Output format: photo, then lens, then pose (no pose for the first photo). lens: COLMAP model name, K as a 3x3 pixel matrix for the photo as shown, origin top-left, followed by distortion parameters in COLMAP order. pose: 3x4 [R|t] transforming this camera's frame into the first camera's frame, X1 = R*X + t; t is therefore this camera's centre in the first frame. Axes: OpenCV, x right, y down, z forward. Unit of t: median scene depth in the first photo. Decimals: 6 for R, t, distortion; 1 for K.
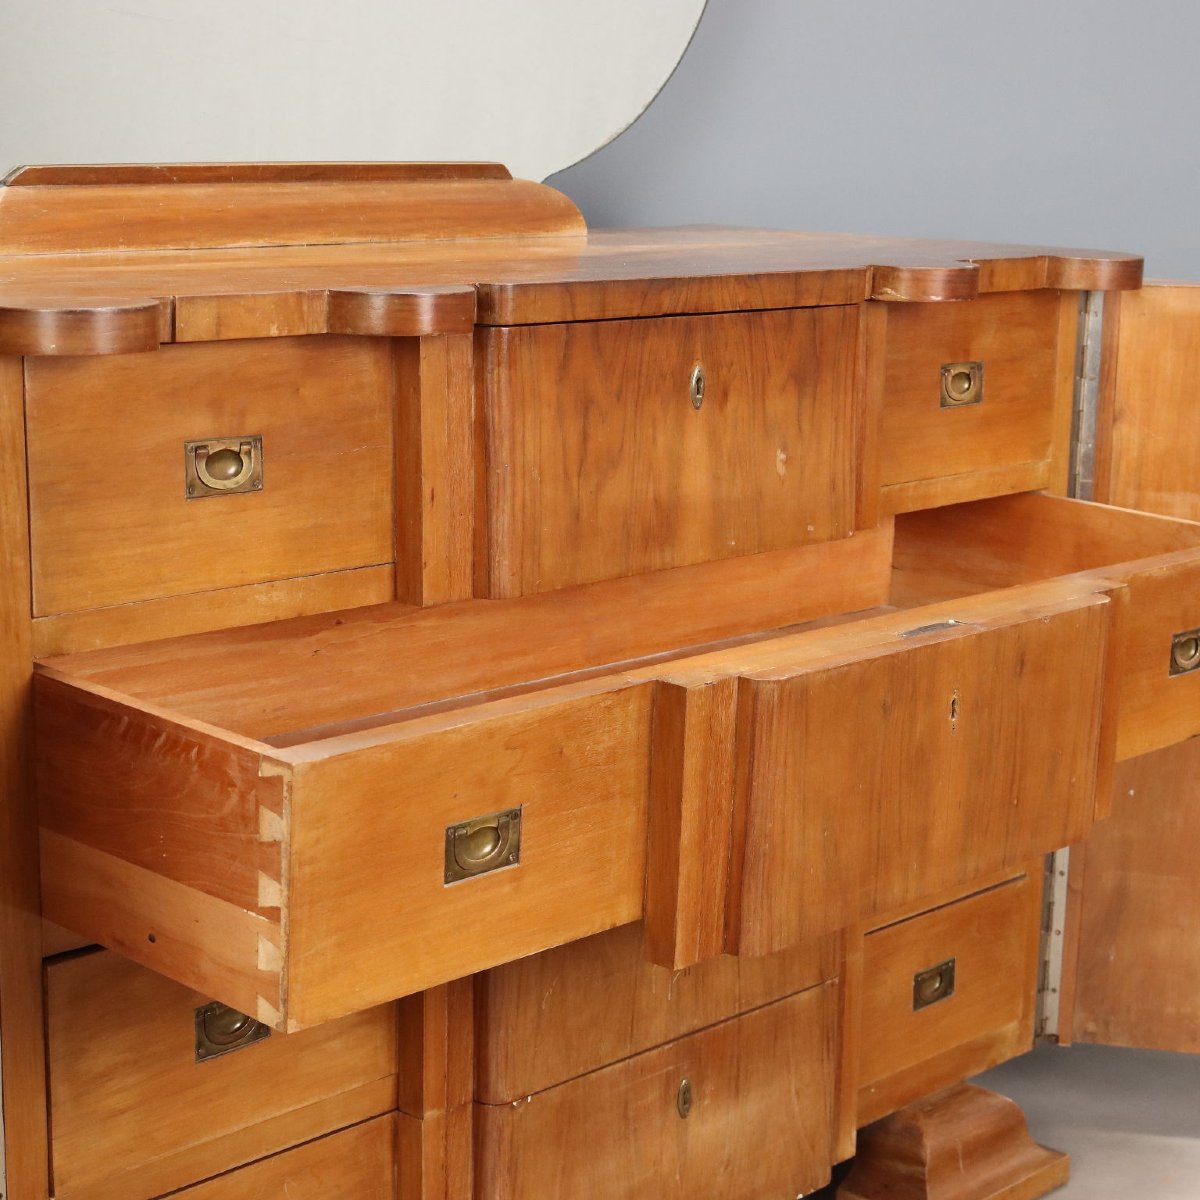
lens RADIAL K [[2428.2, 0, 613.9], [0, 2428.2, 585.6], [0, 0, 1]] dist [0.001549, 0.041460]
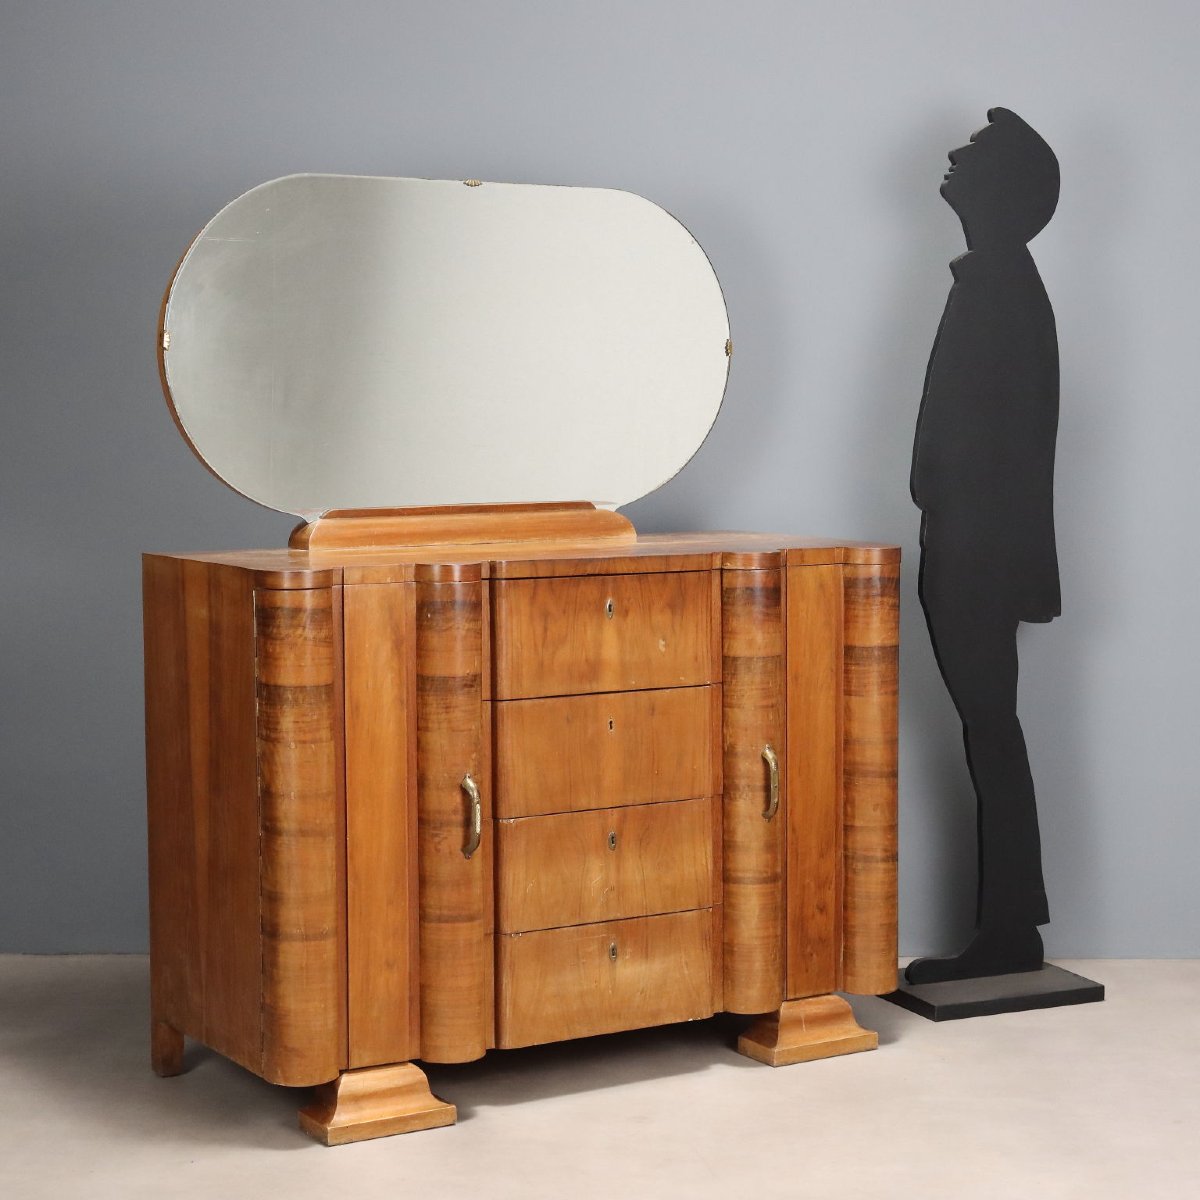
lens RADIAL K [[2428.2, 0, 613.9], [0, 2428.2, 585.6], [0, 0, 1]] dist [0.001549, 0.041460]
pose [[0.963794, -0.000968, -0.266646, 0.599668], [-0.030091, 0.993211, -0.112369, 0.137494], [0.264944, 0.116324, 0.957222, -1.047474]]
